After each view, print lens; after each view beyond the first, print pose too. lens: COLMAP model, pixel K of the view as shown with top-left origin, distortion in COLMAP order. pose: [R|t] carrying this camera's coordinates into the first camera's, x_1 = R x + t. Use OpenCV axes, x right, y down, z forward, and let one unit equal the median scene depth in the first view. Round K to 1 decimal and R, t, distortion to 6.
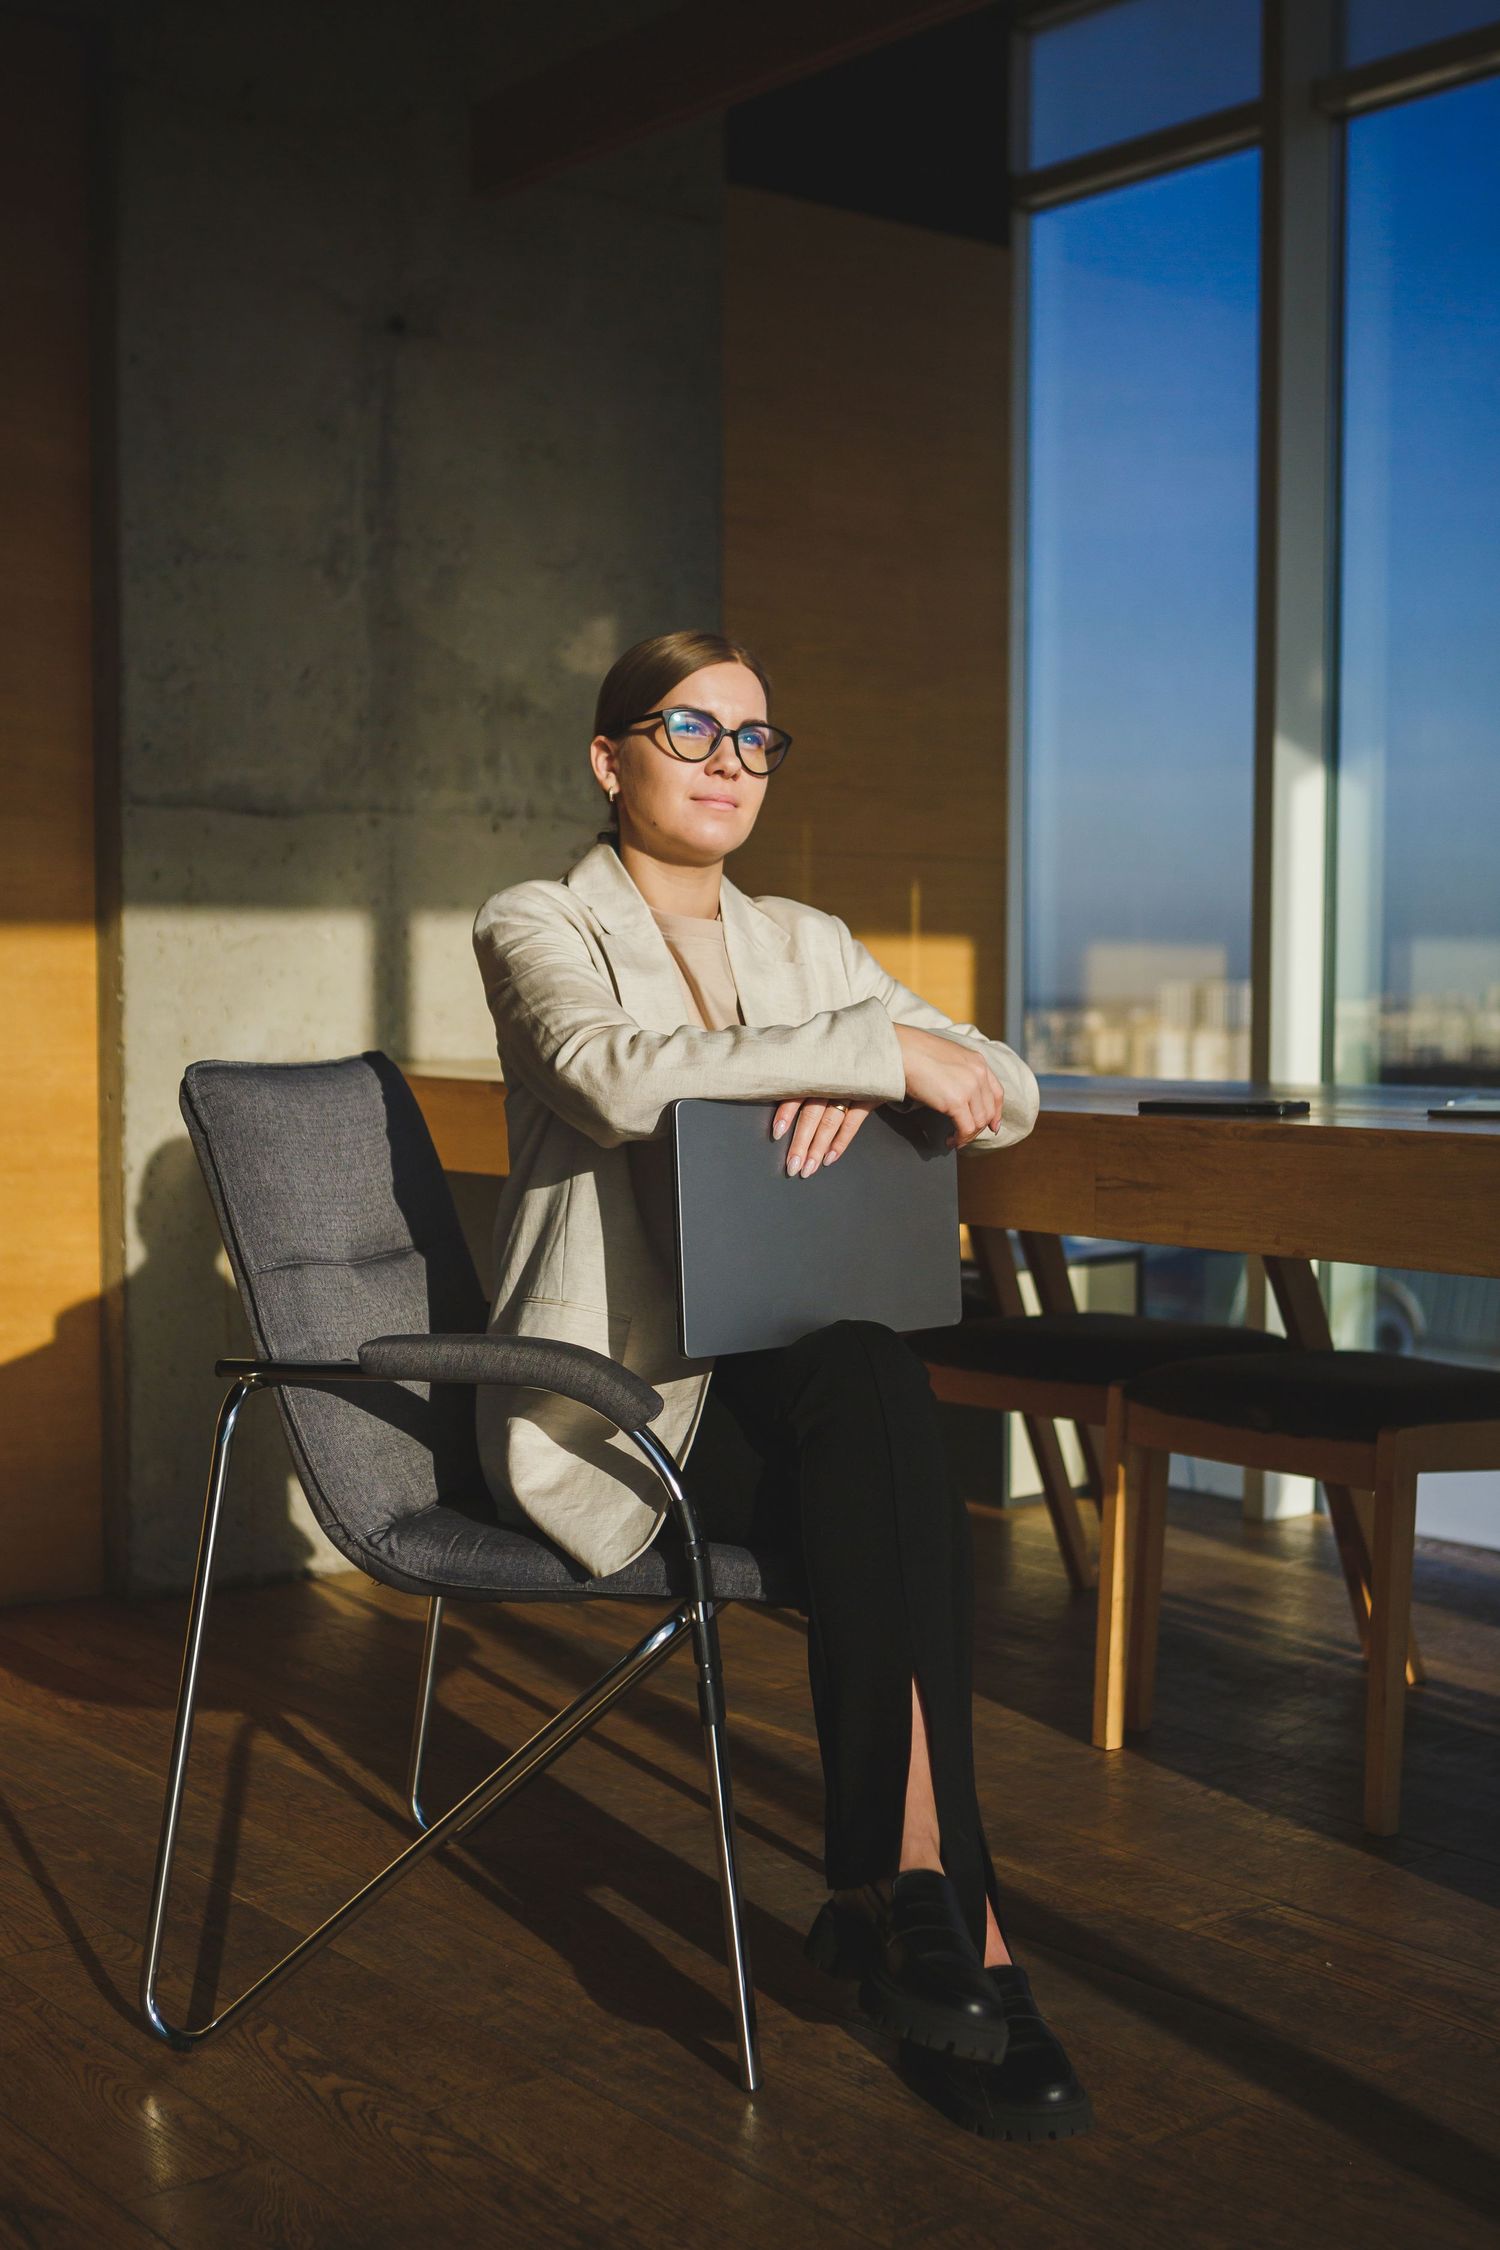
lens RADIAL K [[2693.6, 0, 689.2], [0, 2693.6, 1124.8], [0, 0, 1]] dist [0.015607, 0.014881]
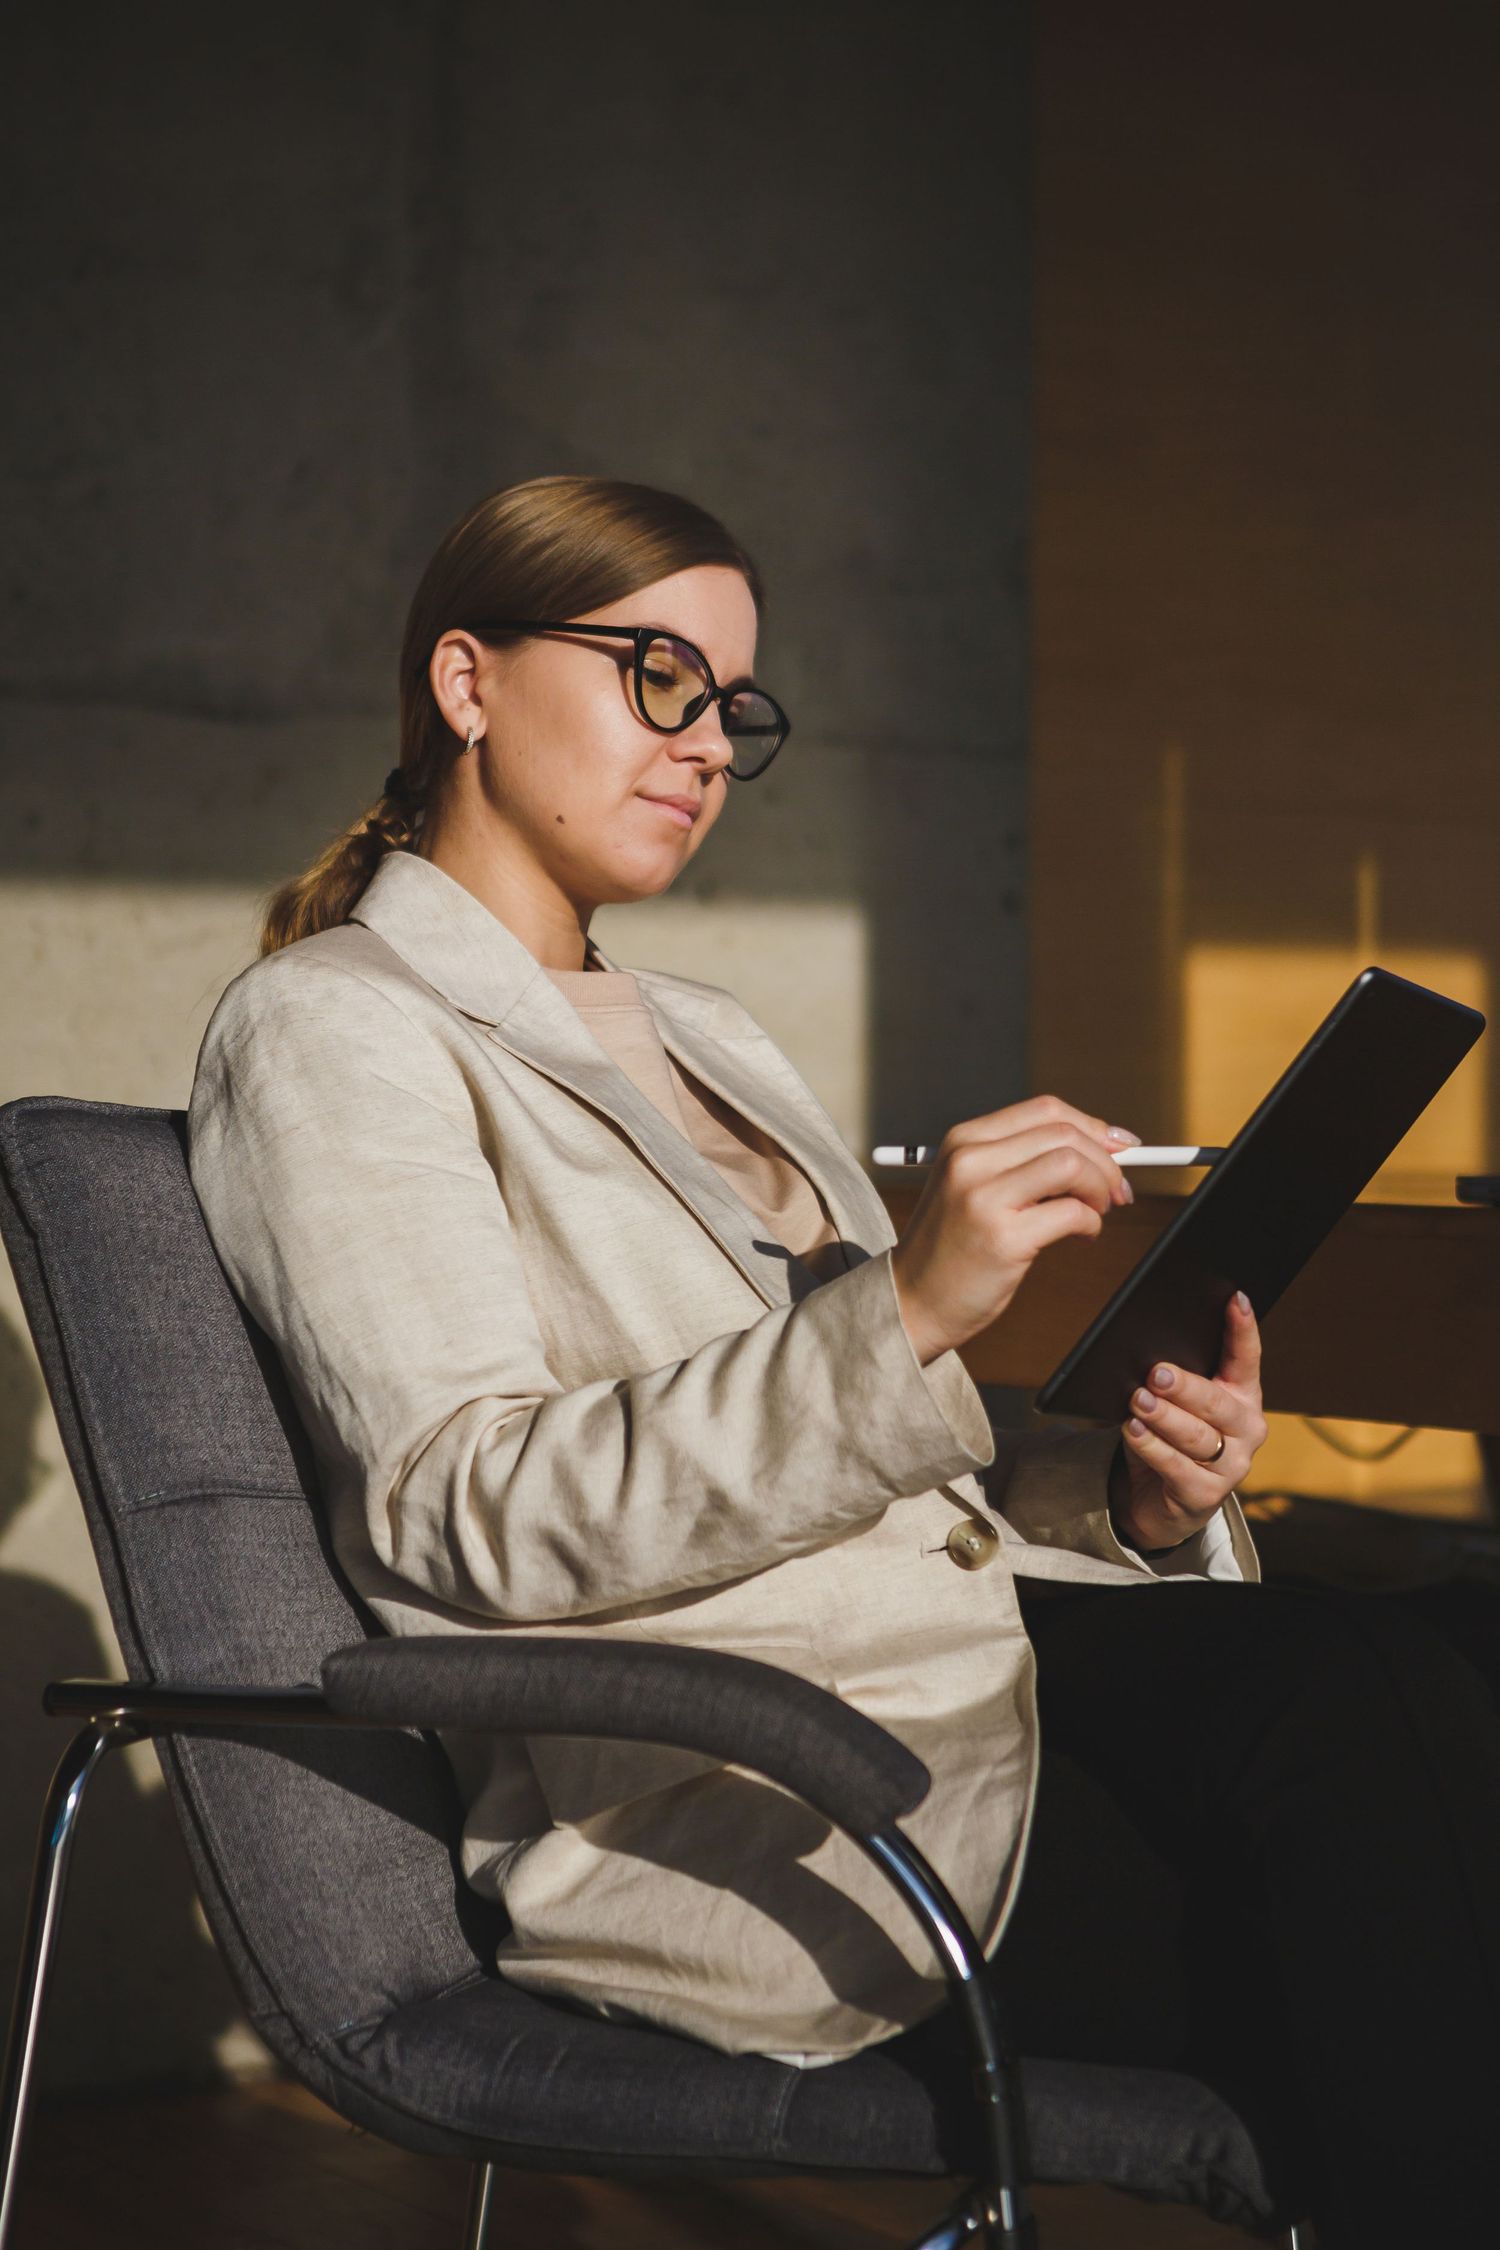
lens RADIAL K [[4347.0, 0, 750.0], [0, 4347.0, 1125.0], [0, 0, 1]] dist [-0.050878, 0.080134]
pose [[0.998791, 0.003638, -0.049014, -0.003983], [-0.005673, 0.999125, -0.041444, 0.015813], [0.048820, 0.041671, 0.997938, 0.190313]]
